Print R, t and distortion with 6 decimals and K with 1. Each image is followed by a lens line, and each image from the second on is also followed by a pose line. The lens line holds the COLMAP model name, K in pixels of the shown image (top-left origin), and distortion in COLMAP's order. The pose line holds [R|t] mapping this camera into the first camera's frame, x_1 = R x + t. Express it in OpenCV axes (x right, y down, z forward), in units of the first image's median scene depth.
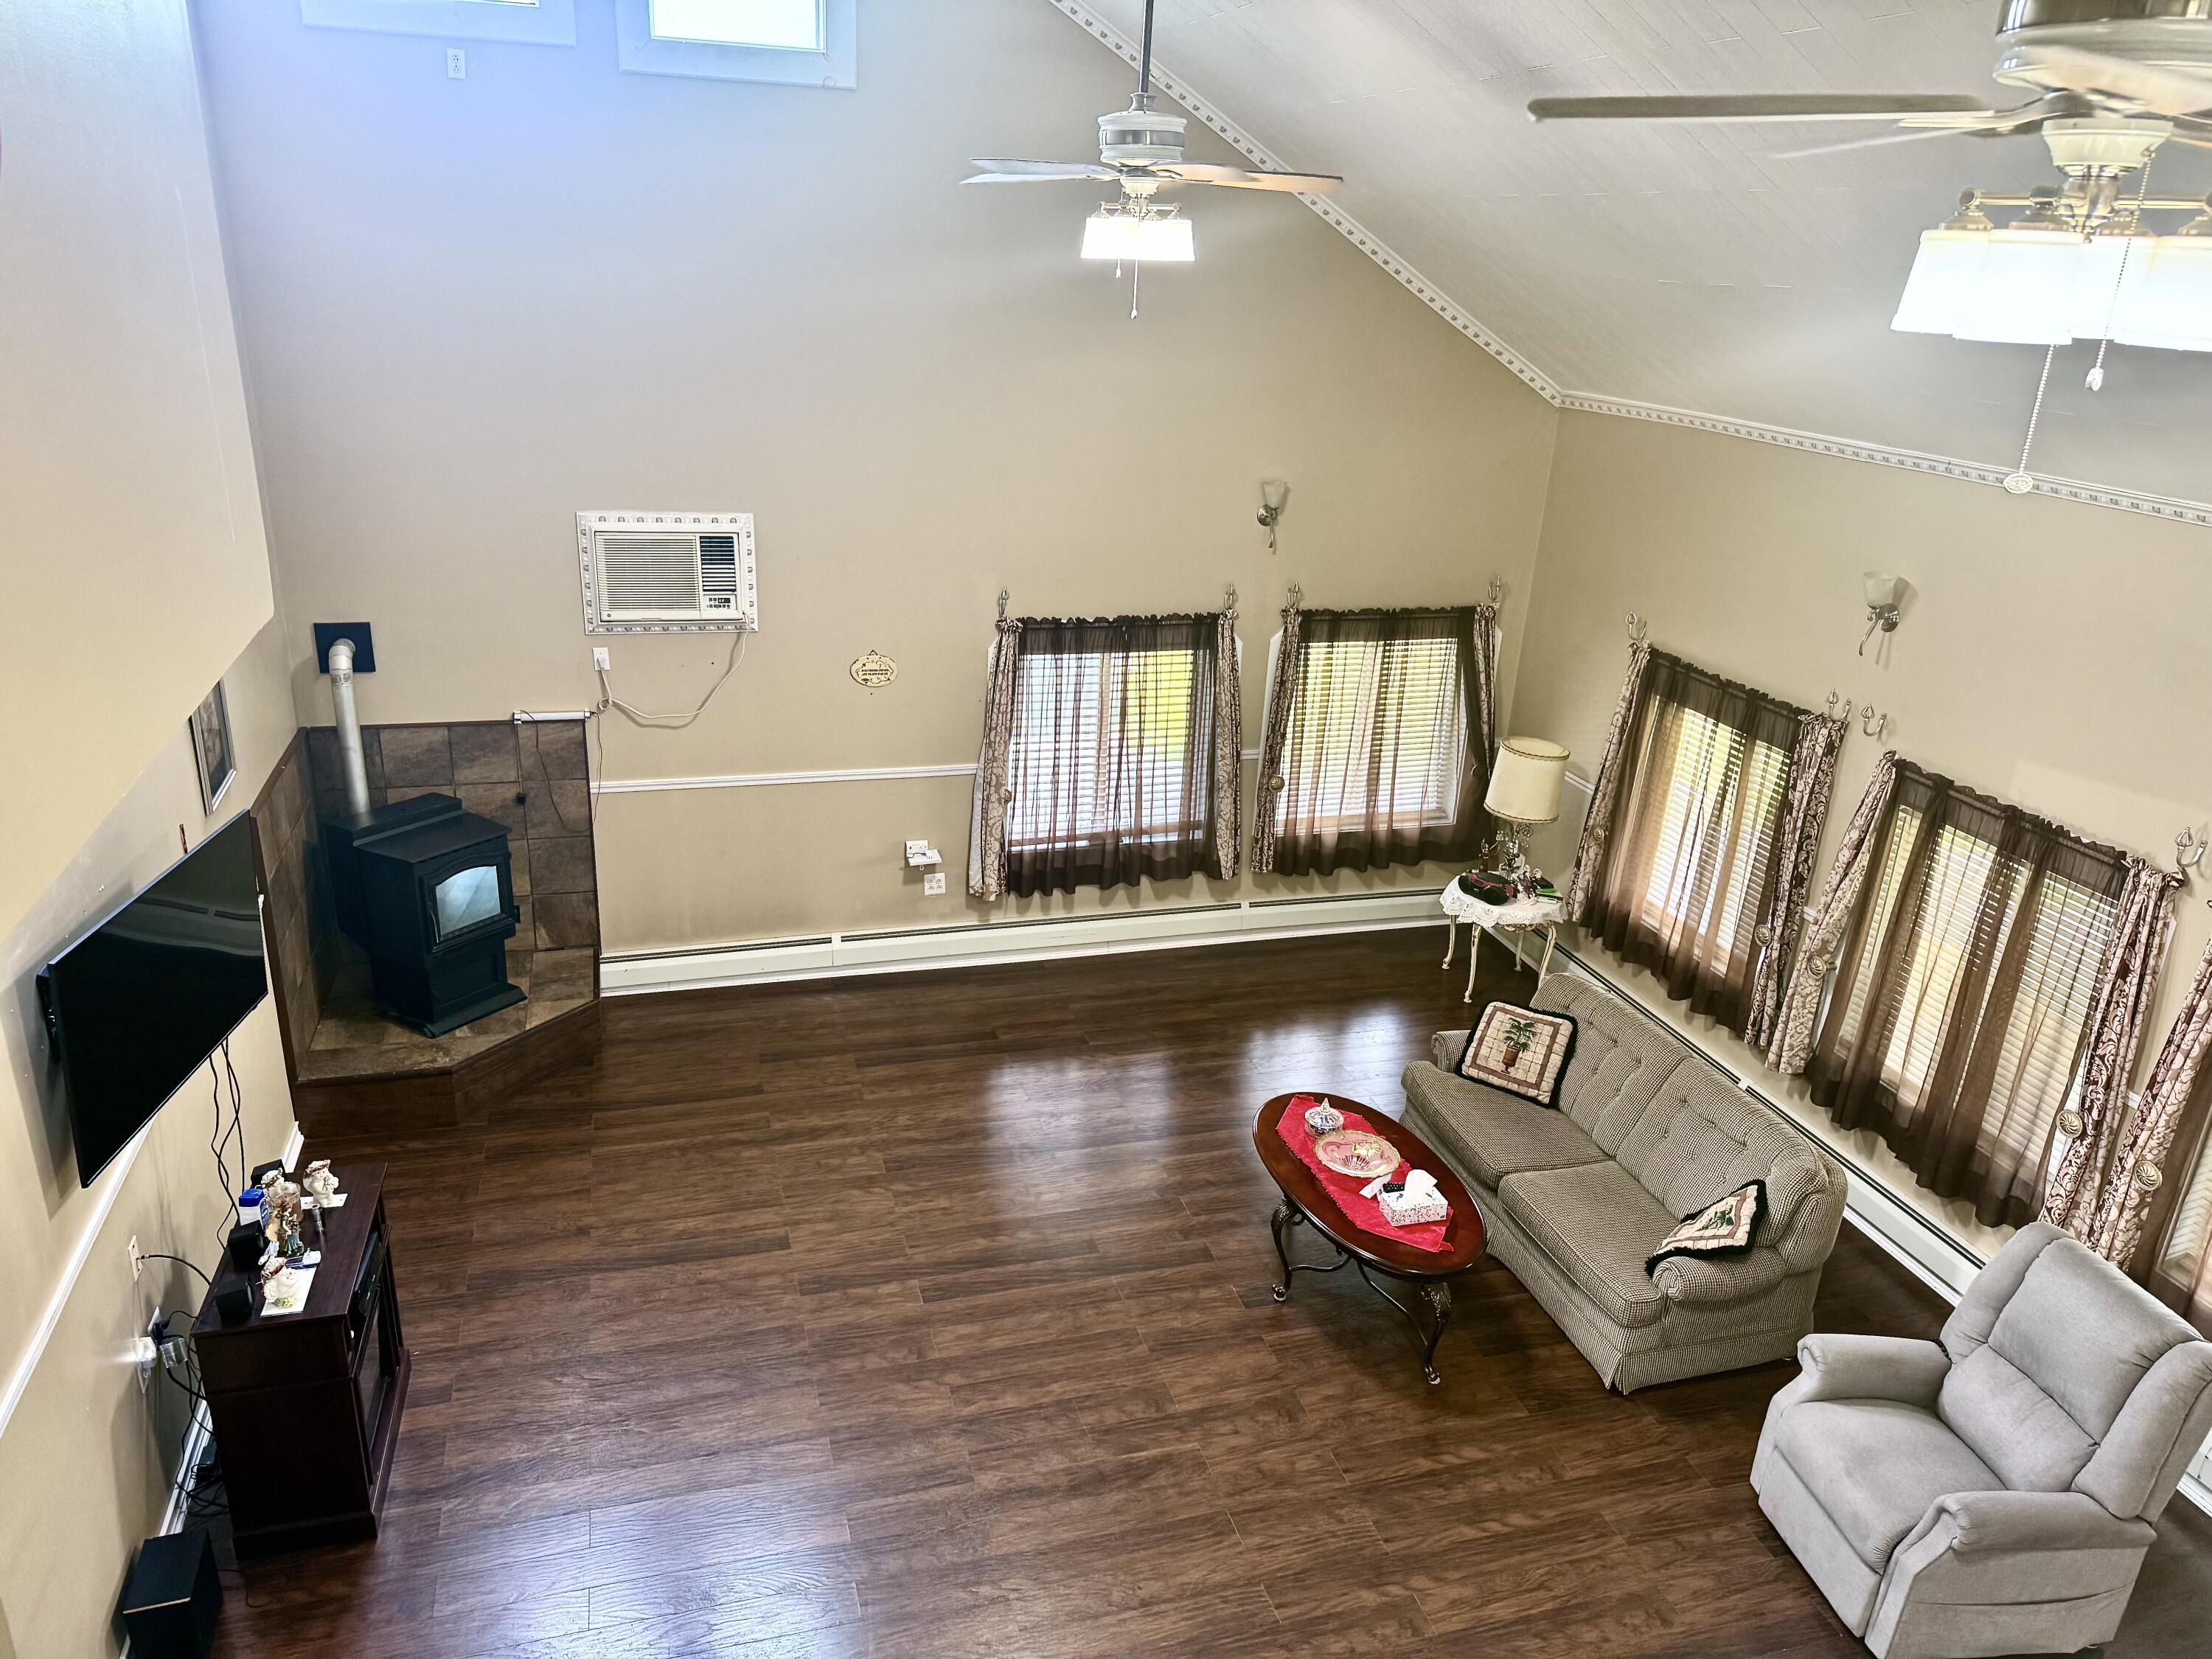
lens RADIAL K [[1553.2, 0, 1118.8], [0, 1553.2, 833.0], [0, 0, 1]] dist [0.052767, -0.028919]
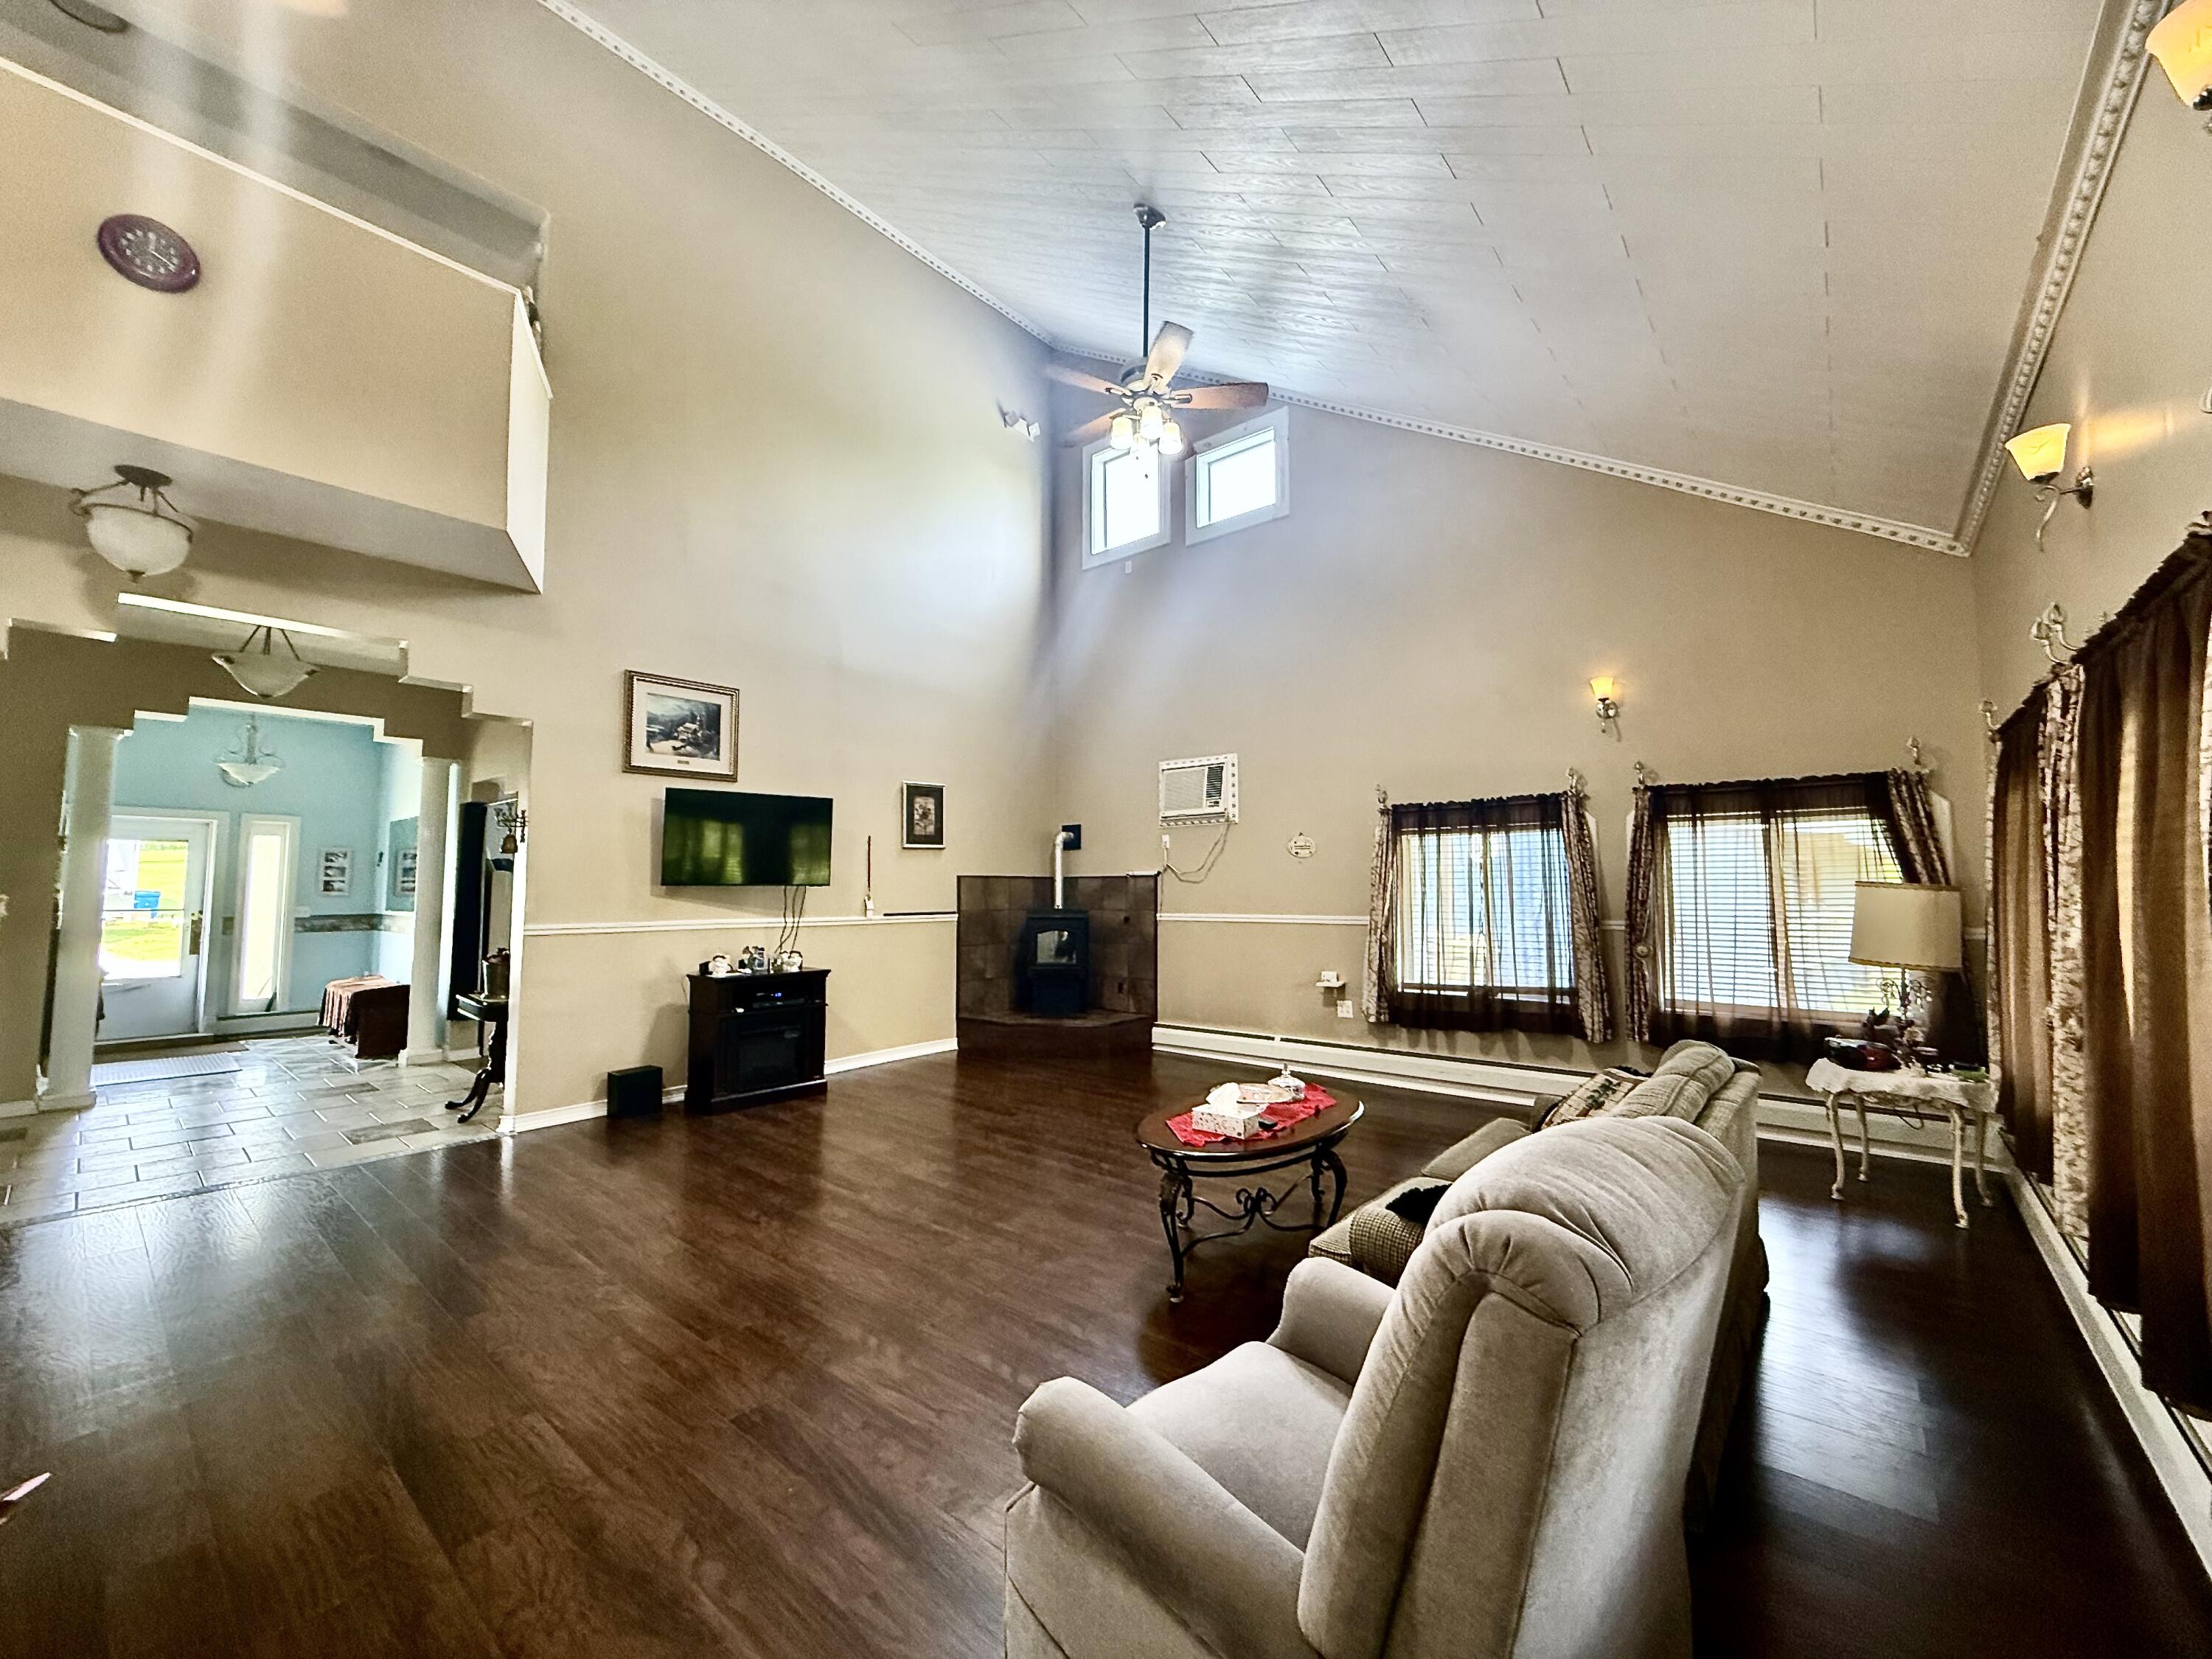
lens RADIAL K [[880.0, 0, 1097.1], [0, 880.0, 836.8], [0, 0, 1]] dist [0.000654, -0.001012]
pose [[0.539700, -0.099294, -0.835981, 0.432009], [-0.273339, 0.918552, -0.285566, 0.177433], [0.796247, 0.382626, 0.468602, 0.420074]]
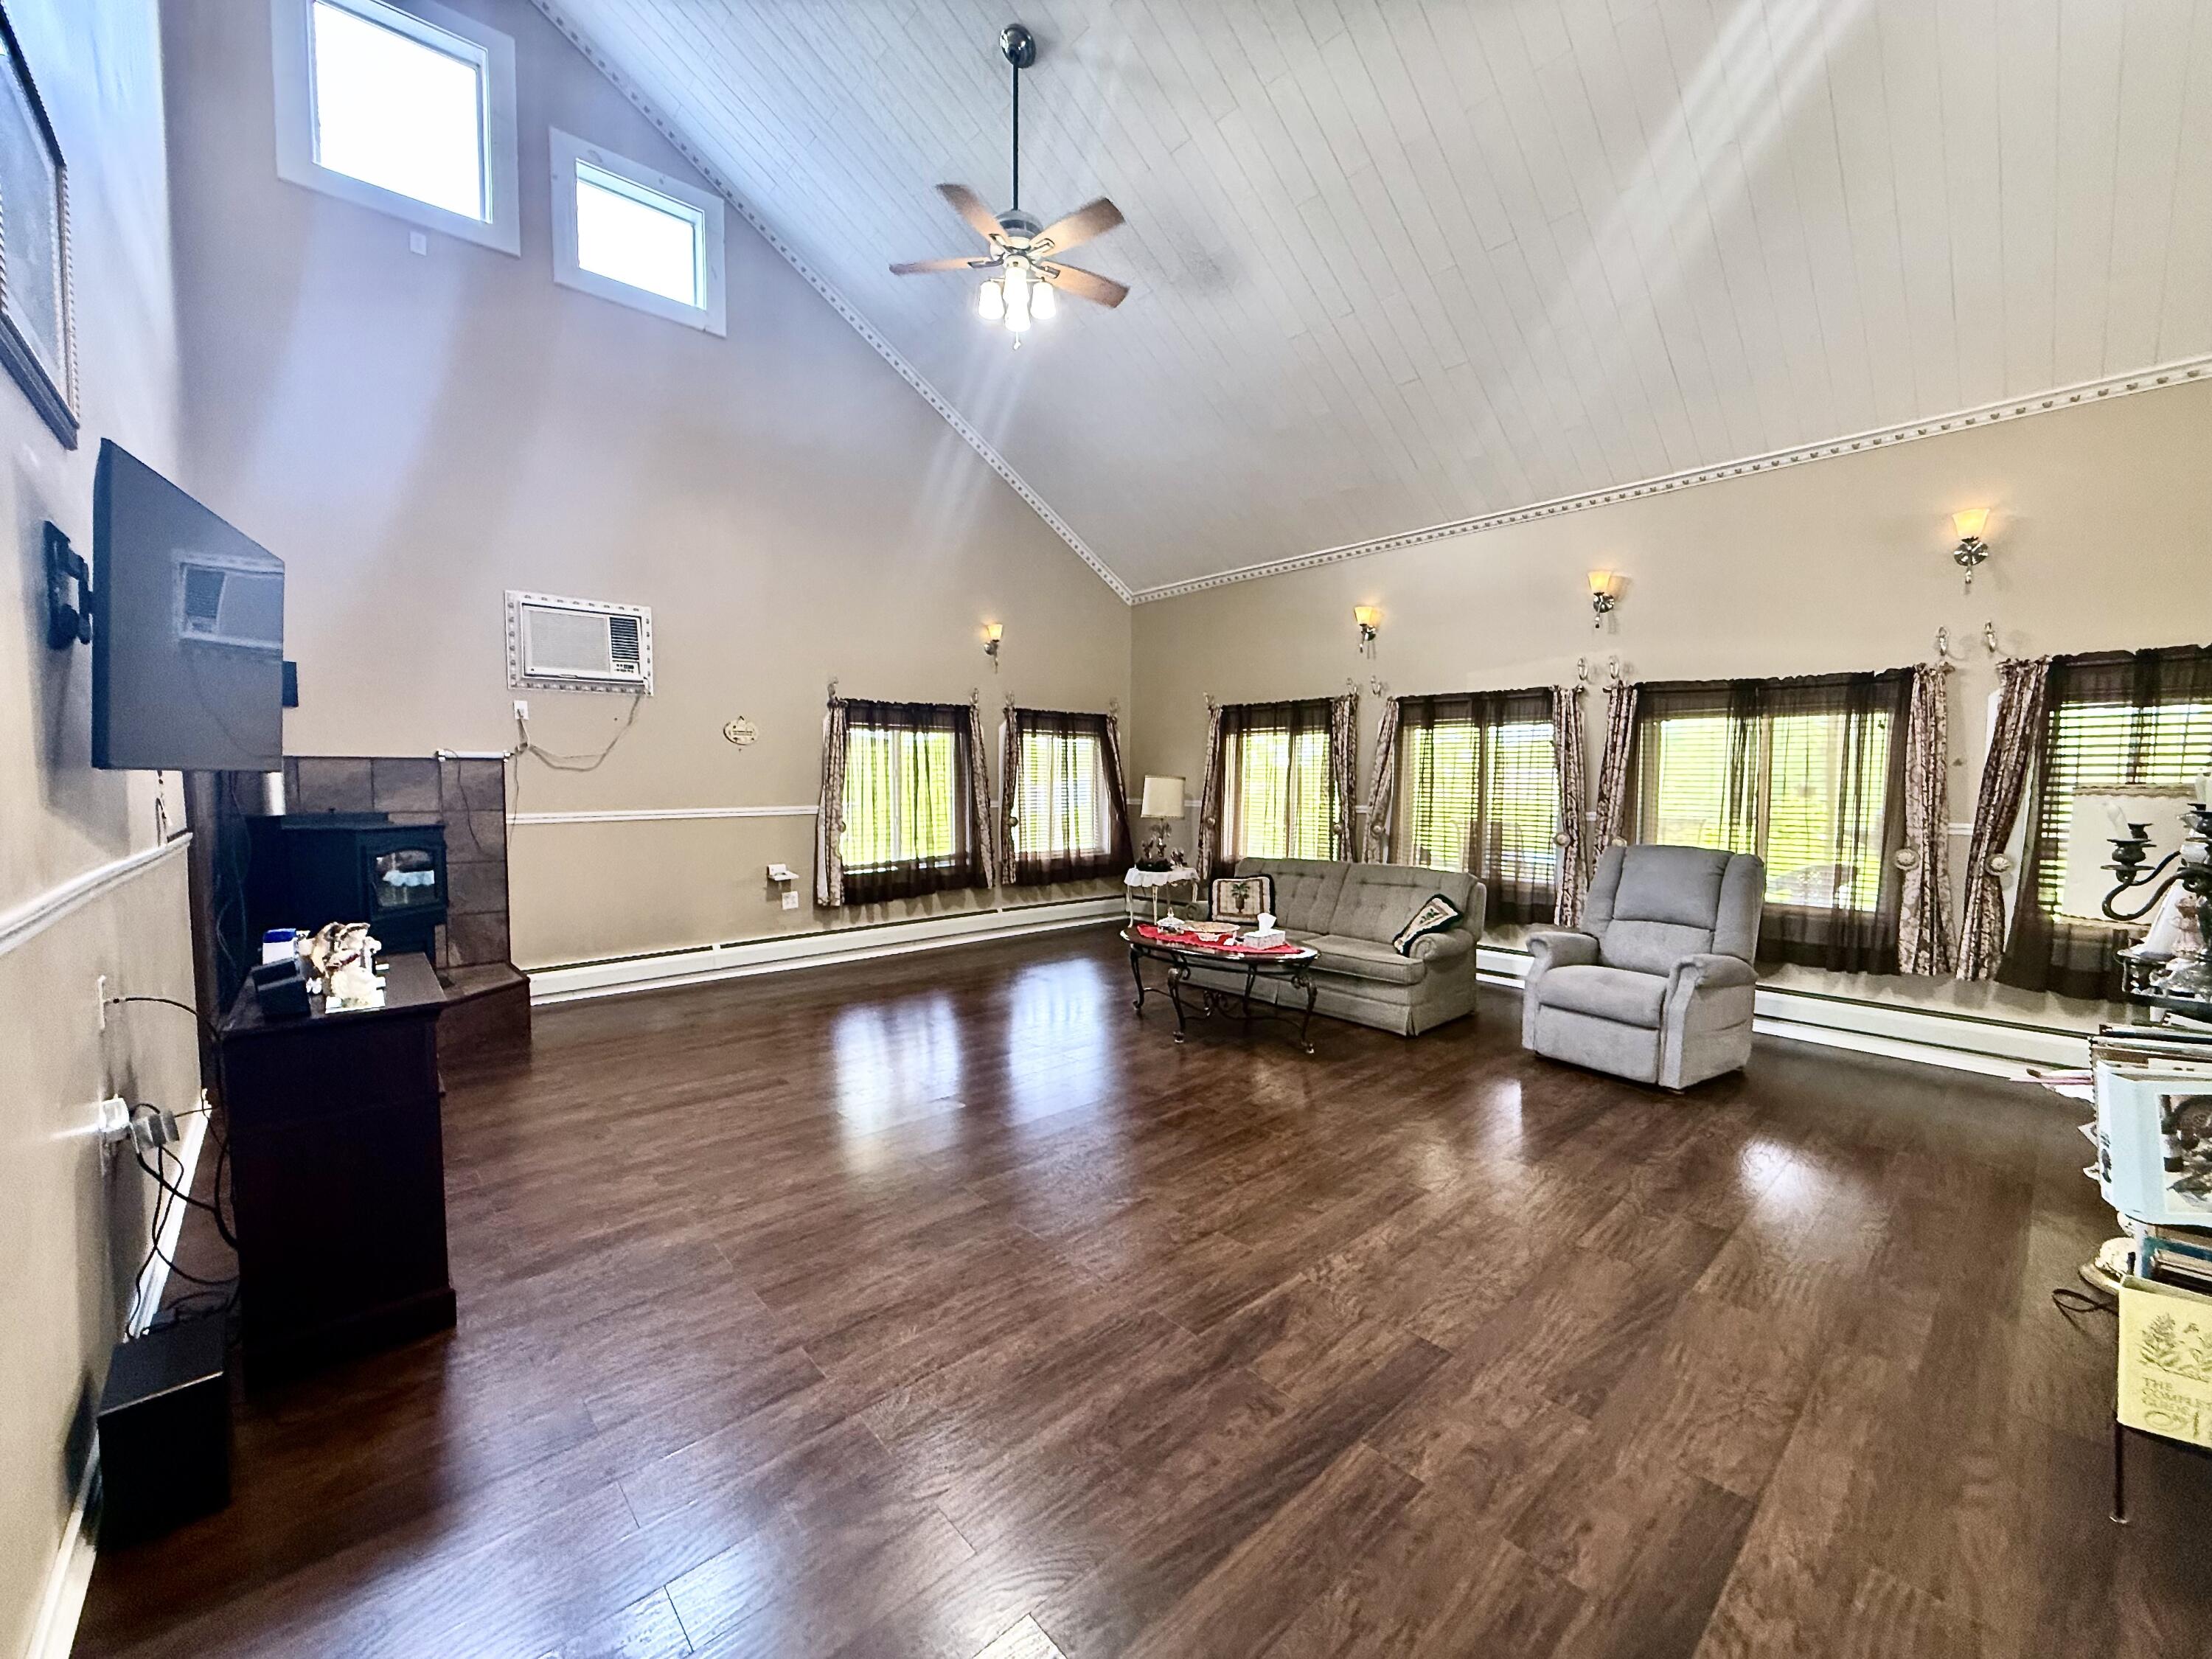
lens RADIAL K [[880.0, 0, 1098.3], [0, 880.0, 828.9], [0, 0, 1]] dist [0.000654, -0.001012]
pose [[0.906724, -0.073317, 0.415302, -0.193758], [0.190342, 0.949909, -0.247876, 0.218462], [-0.376326, 0.303805, 0.875261, 0.221778]]
